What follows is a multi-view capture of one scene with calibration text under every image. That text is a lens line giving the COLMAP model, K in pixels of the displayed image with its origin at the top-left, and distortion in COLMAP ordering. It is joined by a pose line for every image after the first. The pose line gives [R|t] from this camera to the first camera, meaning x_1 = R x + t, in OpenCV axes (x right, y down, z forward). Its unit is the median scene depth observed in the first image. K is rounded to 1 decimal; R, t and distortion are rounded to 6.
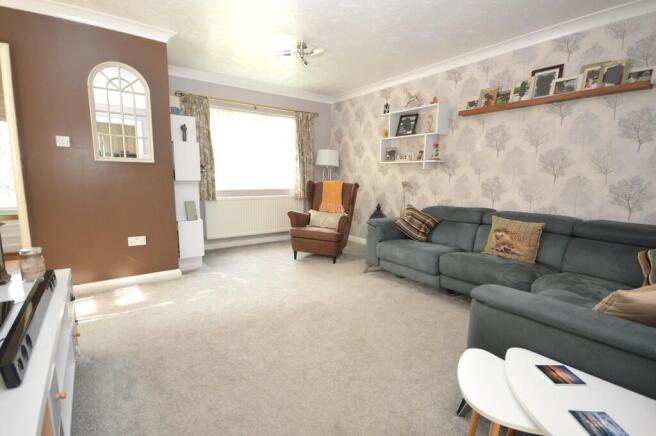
lens RADIAL K [[301.6, 0, 324.1], [0, 301.6, 218.1], [0, 0, 1]] dist [0.001777, -0.000396]
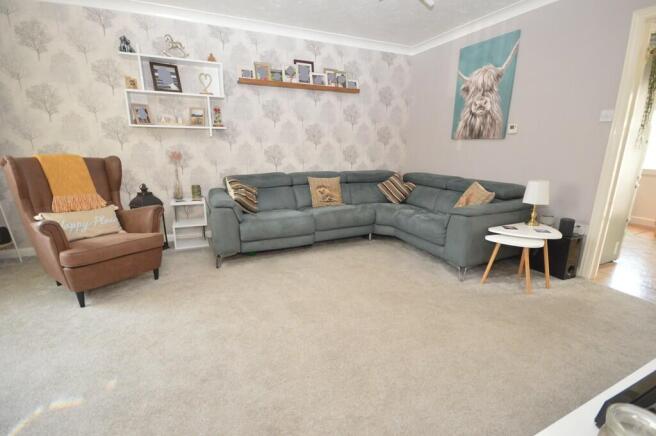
lens RADIAL K [[301.6, 0, 324.6], [0, 301.6, 217.0], [0, 0, 1]] dist [0.001777, -0.000396]
pose [[0.231686, -0.234763, 0.944038, -0.586592], [0.134128, 0.968884, 0.208023, -0.088187], [-0.963499, 0.078426, 0.255965, 0.567438]]
